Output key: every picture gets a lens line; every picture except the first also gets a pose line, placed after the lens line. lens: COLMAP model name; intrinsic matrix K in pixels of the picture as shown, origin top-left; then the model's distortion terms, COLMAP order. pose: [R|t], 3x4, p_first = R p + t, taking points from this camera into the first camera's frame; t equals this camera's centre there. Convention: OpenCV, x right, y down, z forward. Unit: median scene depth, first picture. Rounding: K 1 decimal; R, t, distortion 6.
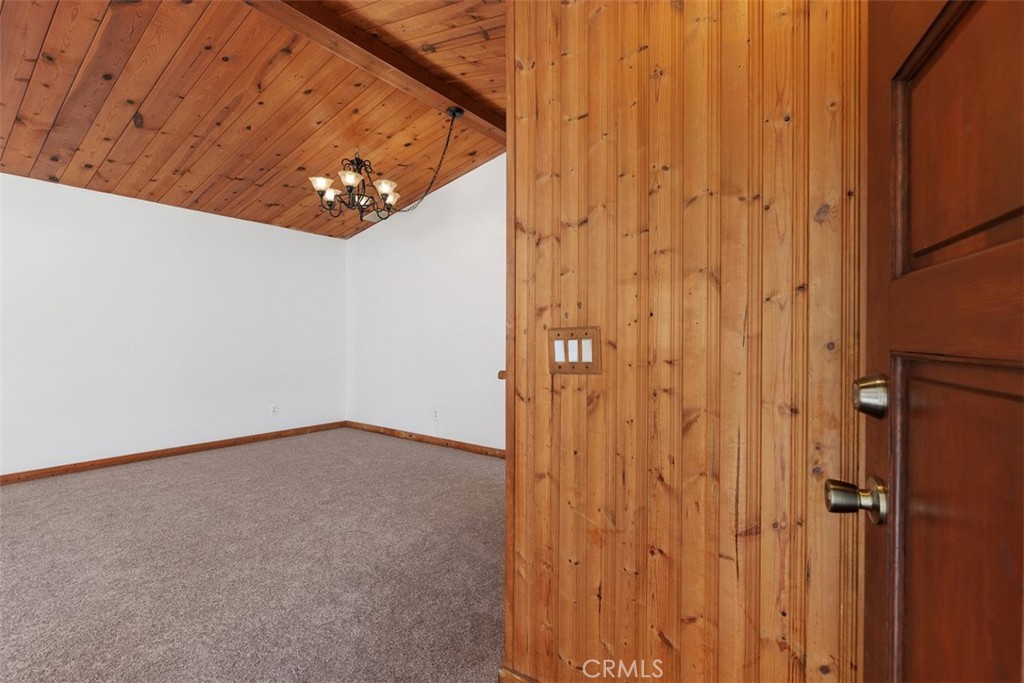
lens RADIAL K [[457.5, 0, 507.1], [0, 457.5, 338.5], [0, 0, 1]] dist [0.001215, -0.000313]
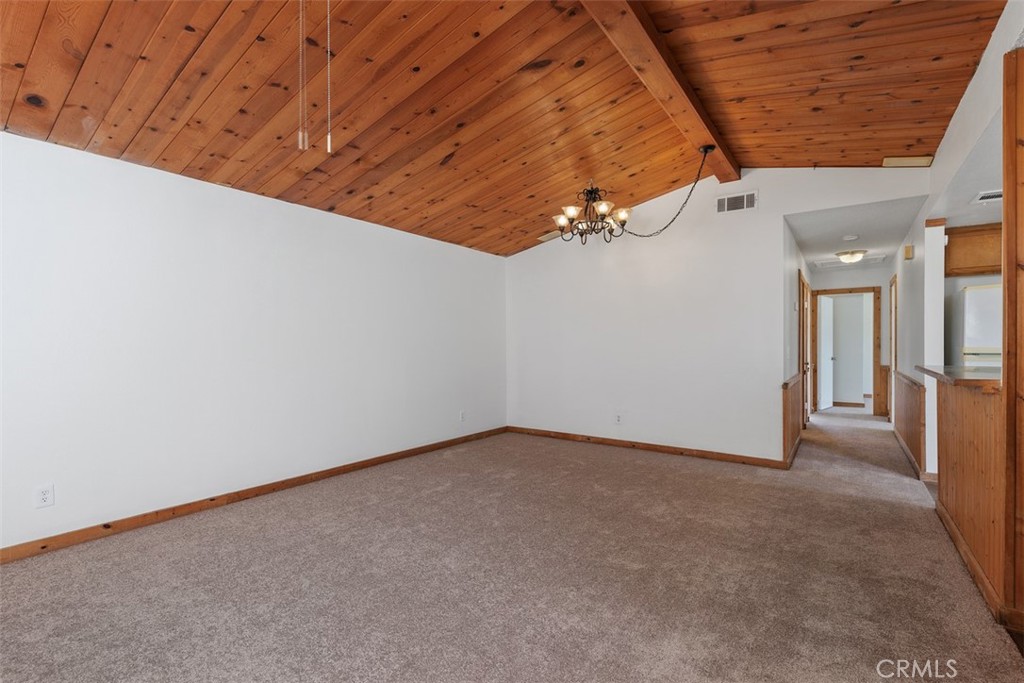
lens RADIAL K [[455.1, 0, 509.3], [0, 455.1, 348.2], [0, 0, 1]] dist [-0.000538, -0.000941]
pose [[0.999949, -0.007262, 0.007082, -0.490582], [0.007239, 0.999968, 0.003308, -0.009659], [-0.007105, -0.003257, 0.999969, -0.093815]]
